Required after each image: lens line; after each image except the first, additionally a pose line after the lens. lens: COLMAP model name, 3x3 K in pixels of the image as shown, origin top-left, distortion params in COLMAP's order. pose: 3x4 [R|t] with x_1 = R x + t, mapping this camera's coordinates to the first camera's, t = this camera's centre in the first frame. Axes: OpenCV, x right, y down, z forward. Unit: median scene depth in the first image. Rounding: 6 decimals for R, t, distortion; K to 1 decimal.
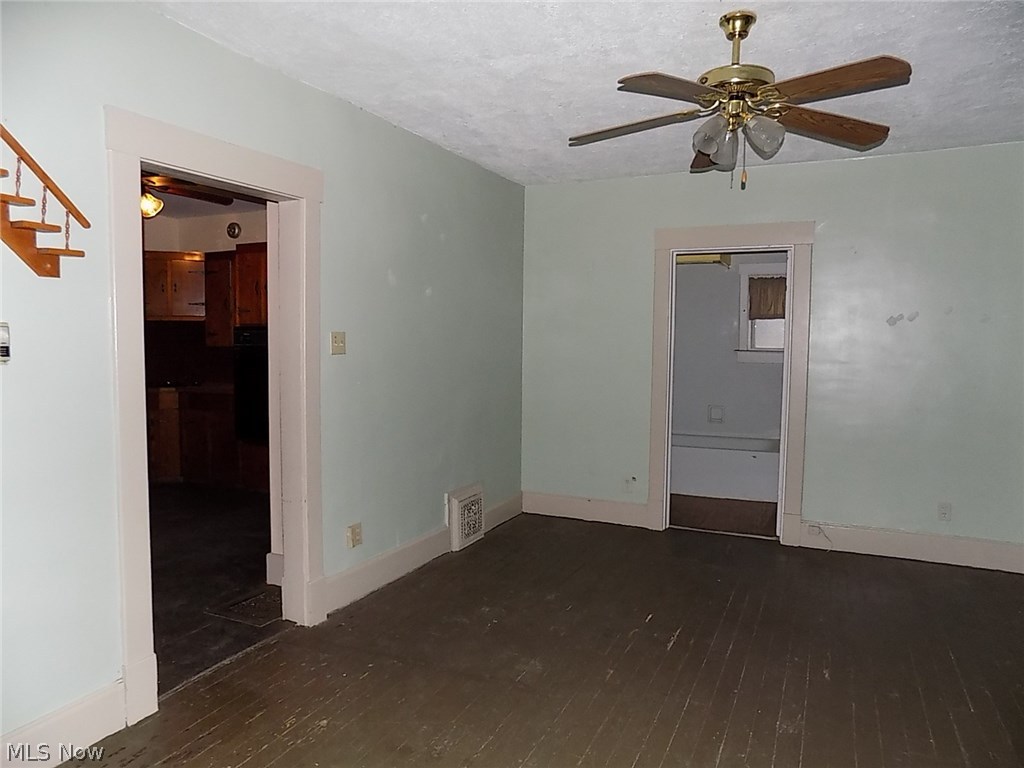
lens RADIAL K [[697.9, 0, 509.0], [0, 697.9, 382.3], [0, 0, 1]] dist [-0.034427, -0.001068]
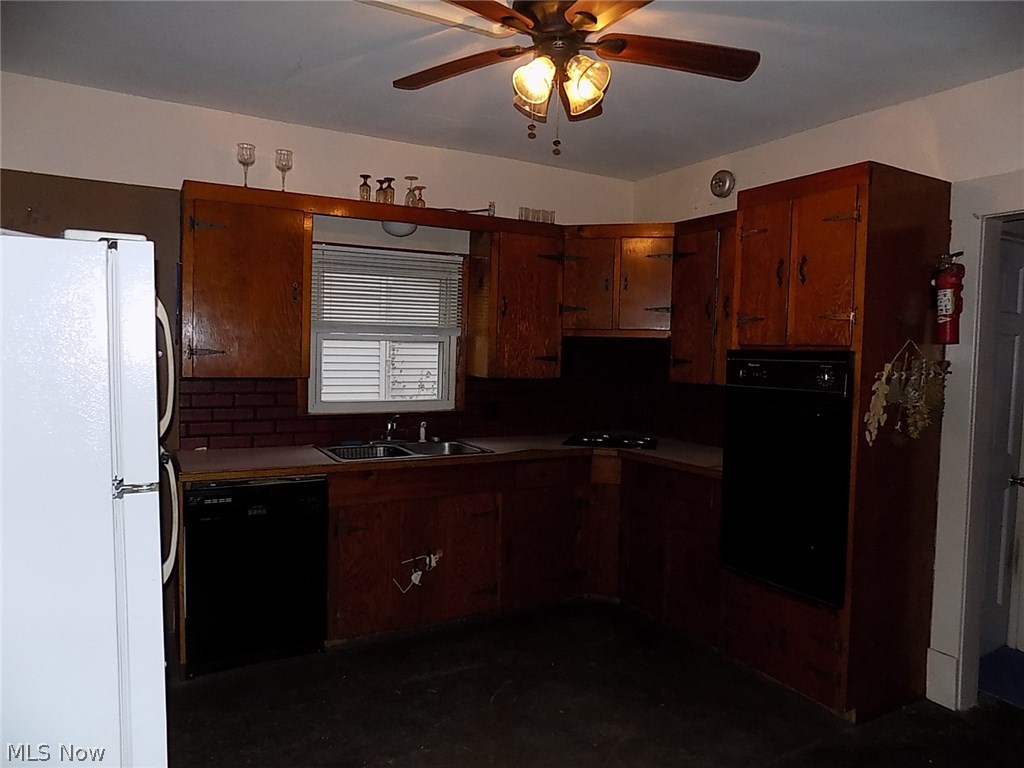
lens RADIAL K [[697.9, 0, 511.3], [0, 697.9, 385.1], [0, 0, 1]] dist [-0.034427, -0.001068]
pose [[0.822863, 0.040858, -0.566769, -0.216320], [-0.053231, 0.998568, -0.005297, -0.039282], [0.565741, 0.034528, 0.823860, 0.445644]]
